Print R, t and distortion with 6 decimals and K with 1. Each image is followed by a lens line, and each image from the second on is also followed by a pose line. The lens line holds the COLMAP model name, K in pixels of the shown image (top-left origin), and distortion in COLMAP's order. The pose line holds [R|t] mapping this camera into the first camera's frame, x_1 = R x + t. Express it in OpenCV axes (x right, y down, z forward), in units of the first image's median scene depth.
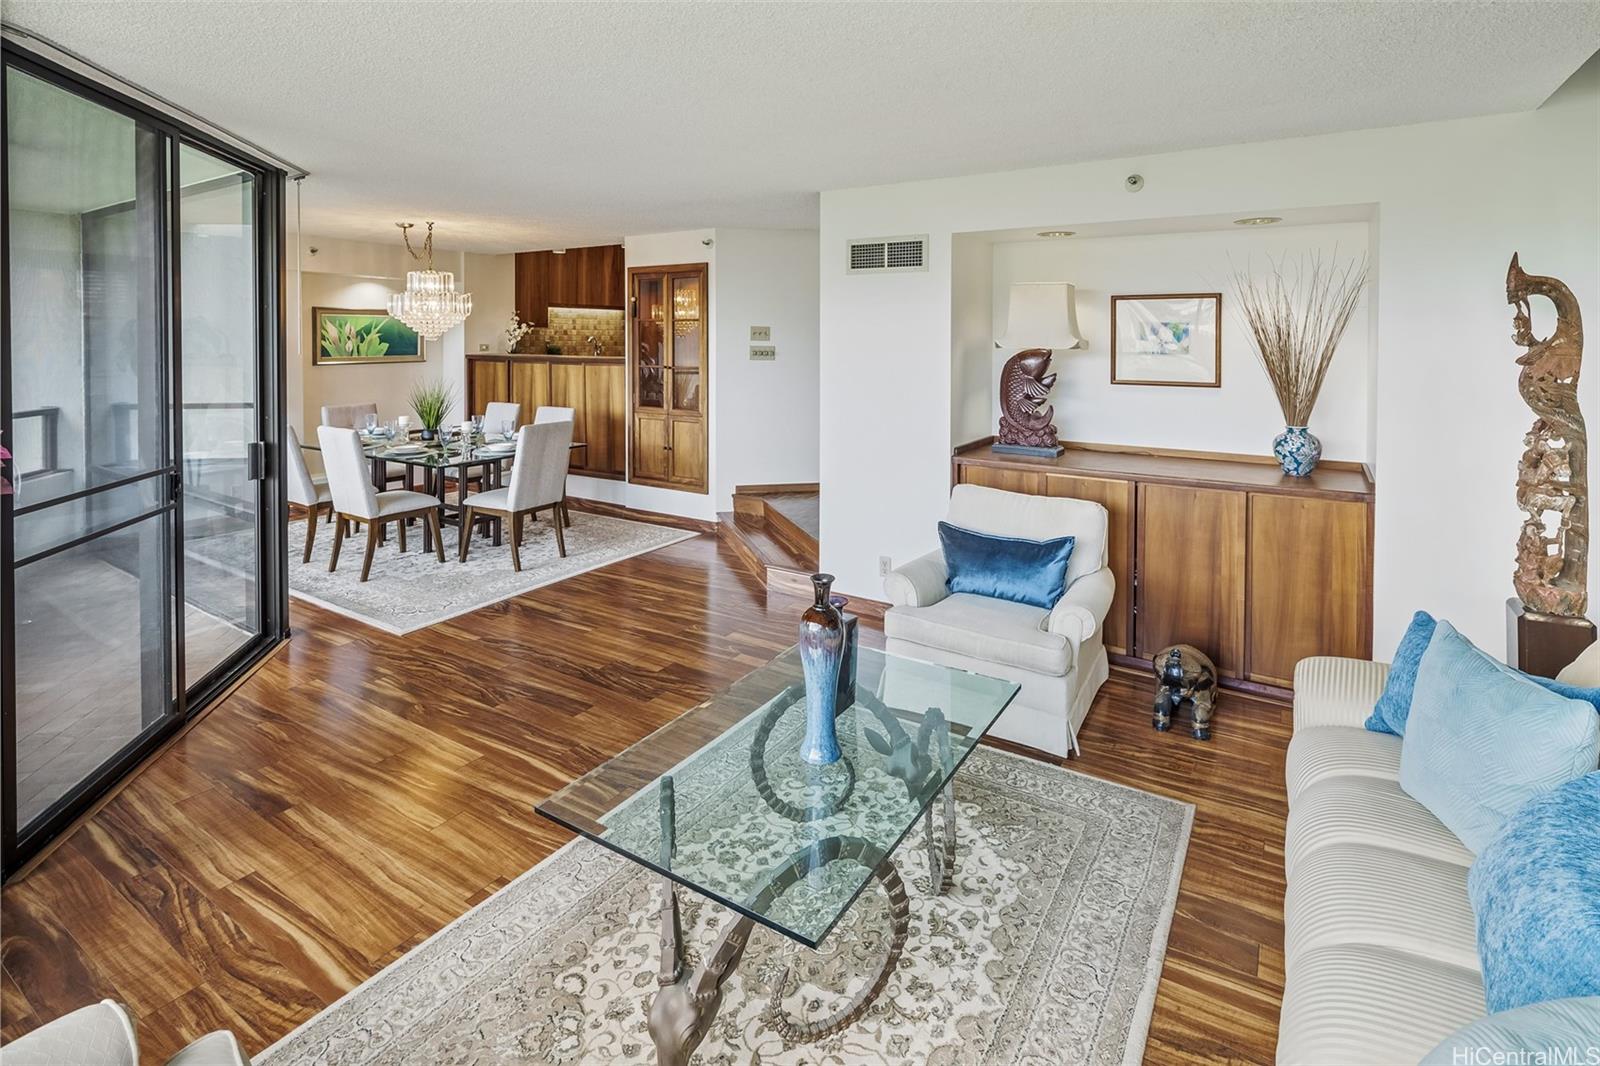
lens RADIAL K [[787.6, 0, 809.6], [0, 787.6, 348.8], [0, 0, 1]] dist [0.010300, -0.005668]
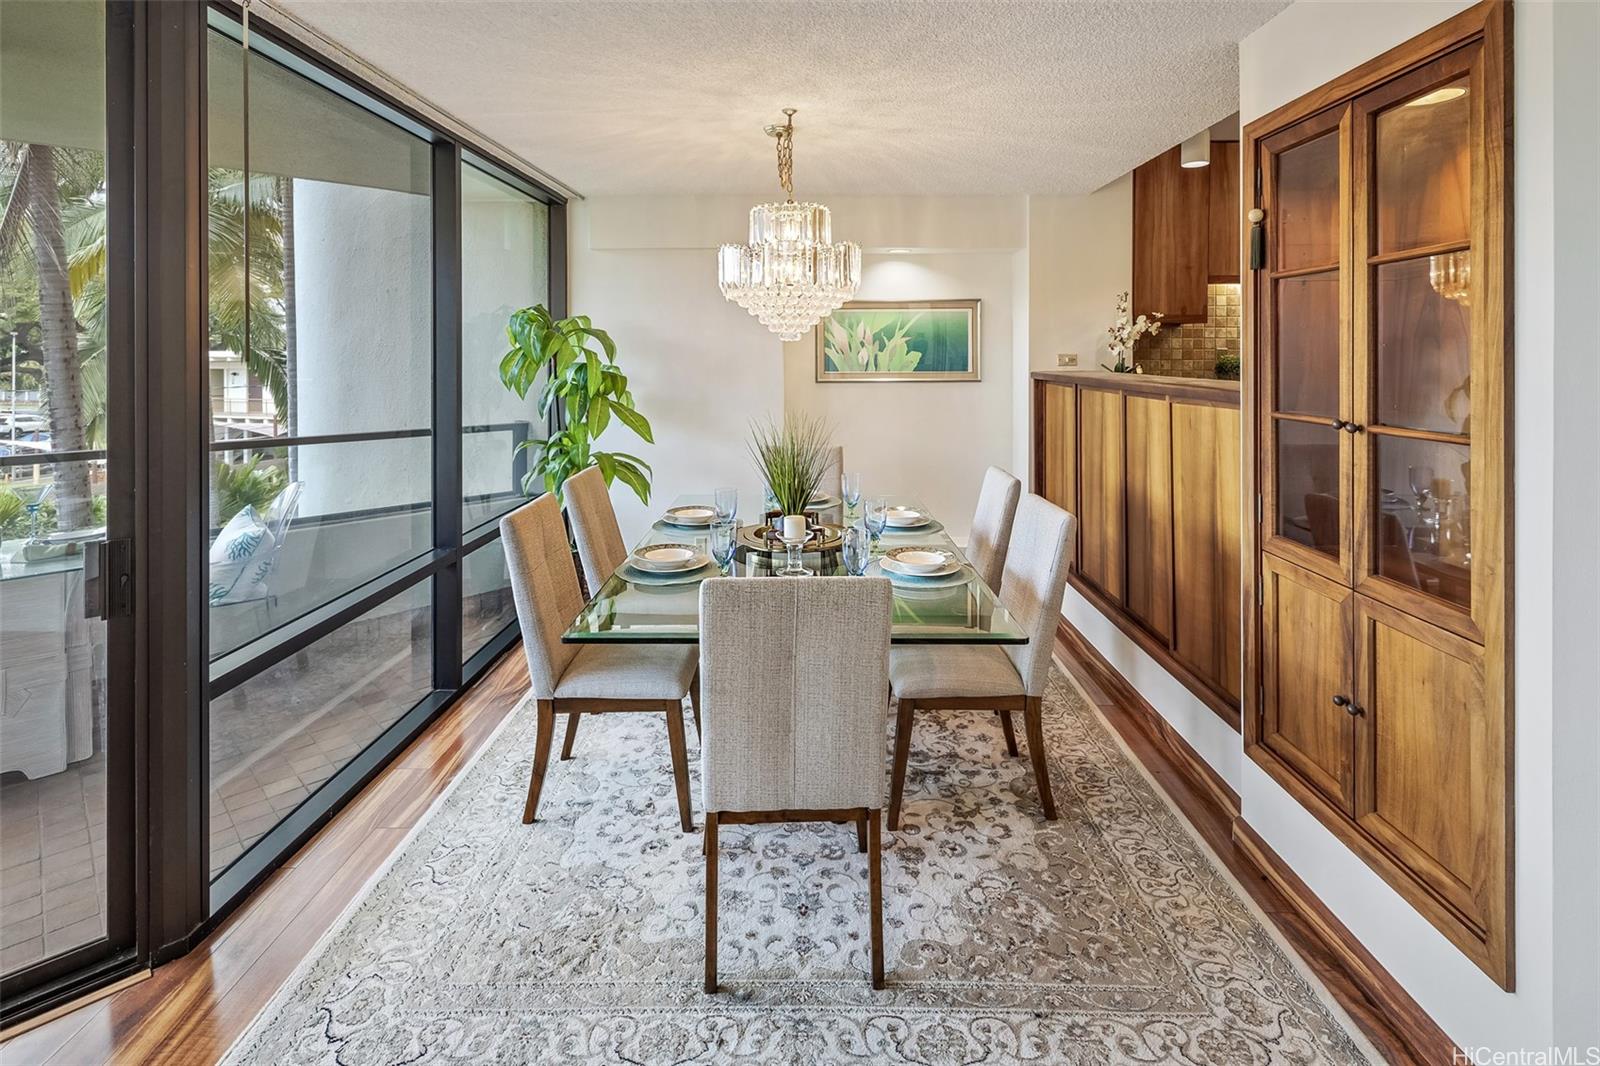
lens RADIAL K [[787.6, 0, 795.0], [0, 787.6, 357.6], [0, 0, 1]] dist [0.010300, -0.005668]
pose [[0.521346, 0.002247, -0.853343, -0.036278], [-0.011369, 0.999926, -0.004313, 0.001689], [0.853270, 0.011950, 0.521333, 0.631745]]
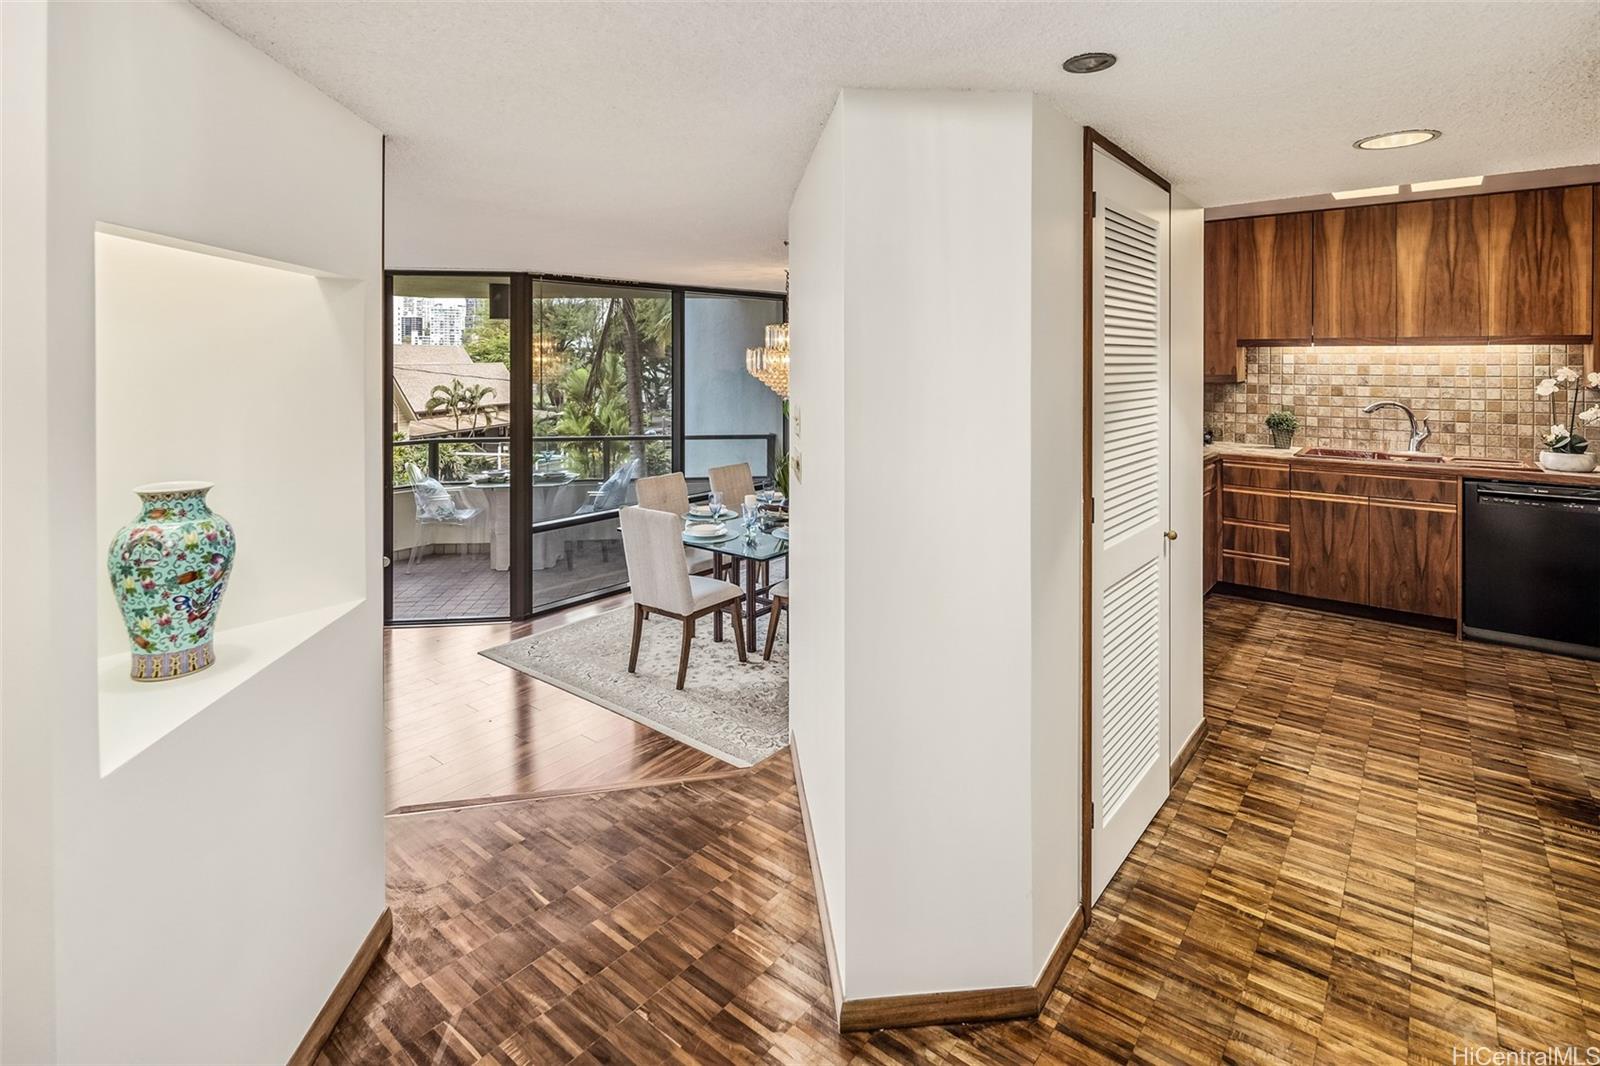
lens RADIAL K [[787.6, 0, 802.9], [0, 787.6, 365.3], [0, 0, 1]] dist [0.010300, -0.005668]
pose [[-0.117619, 0.005915, -0.993041, 0.354004], [-0.017138, 0.999821, 0.007986, -0.049307], [0.992911, 0.017958, -0.117497, 0.961712]]
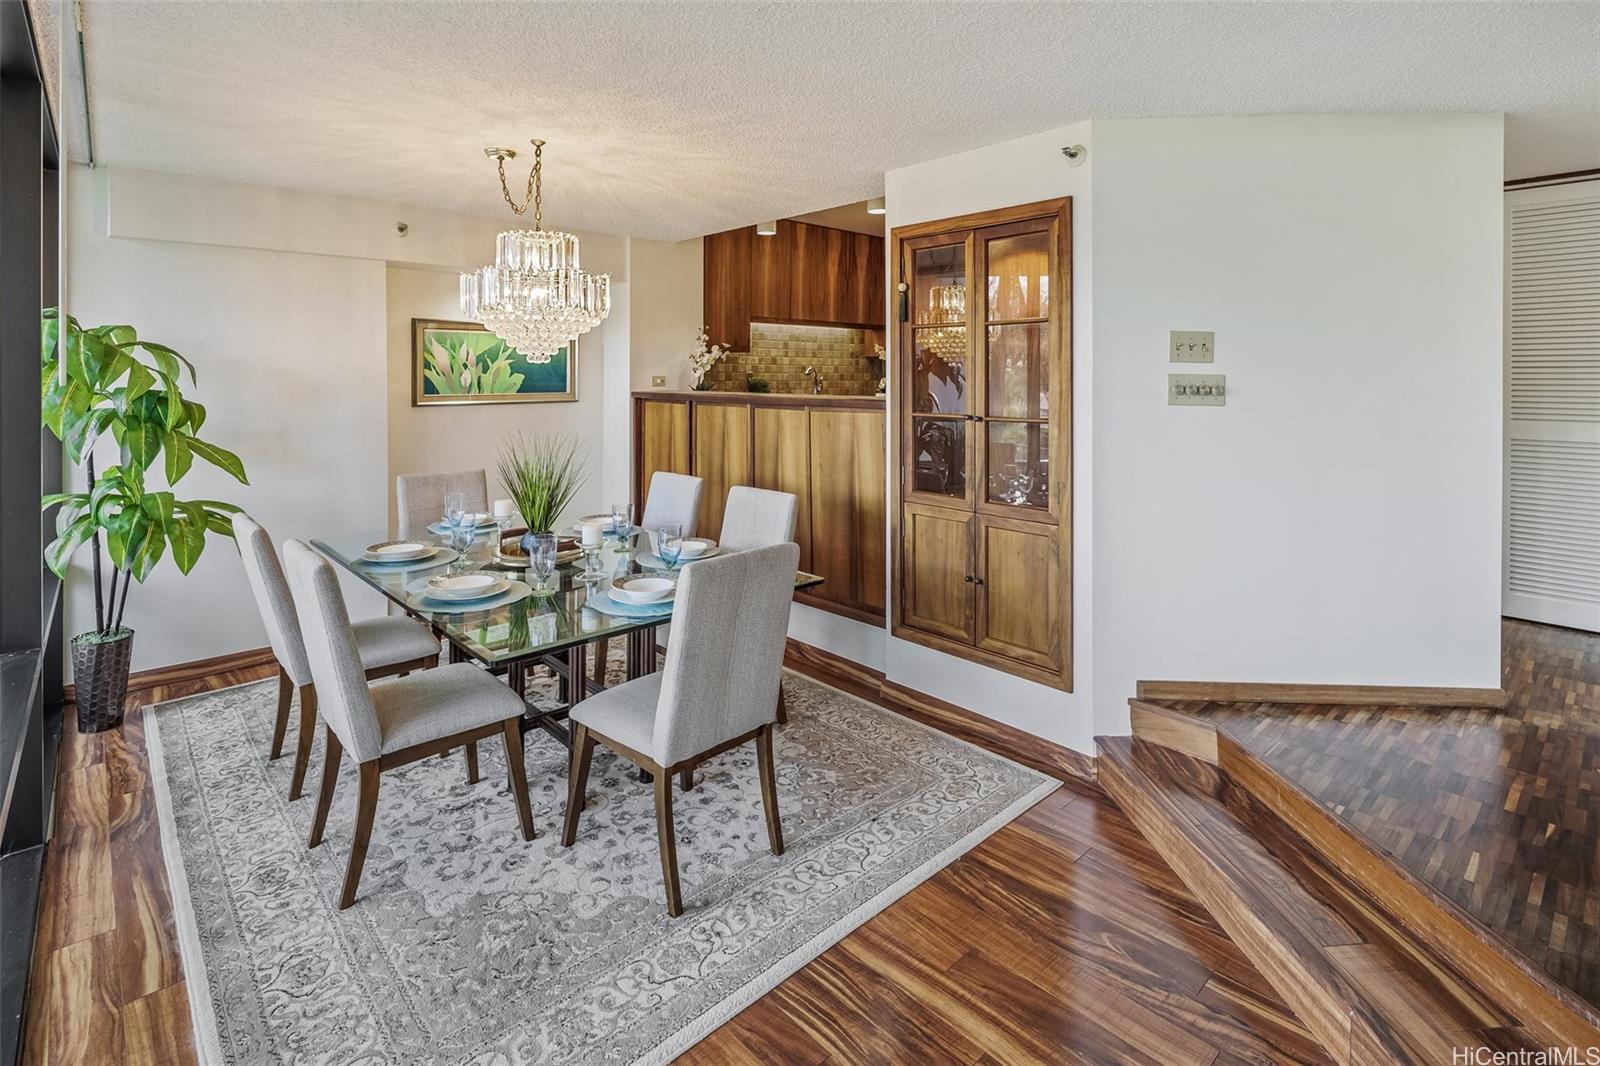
lens RADIAL K [[787.6, 0, 797.3], [0, 787.6, 377.4], [0, 0, 1]] dist [0.010300, -0.005668]
pose [[0.965768, -0.000664, -0.259407, -0.149139], [-0.002955, 0.999904, -0.013560, 0.004549], [0.259391, 0.013862, 0.965673, 0.456089]]
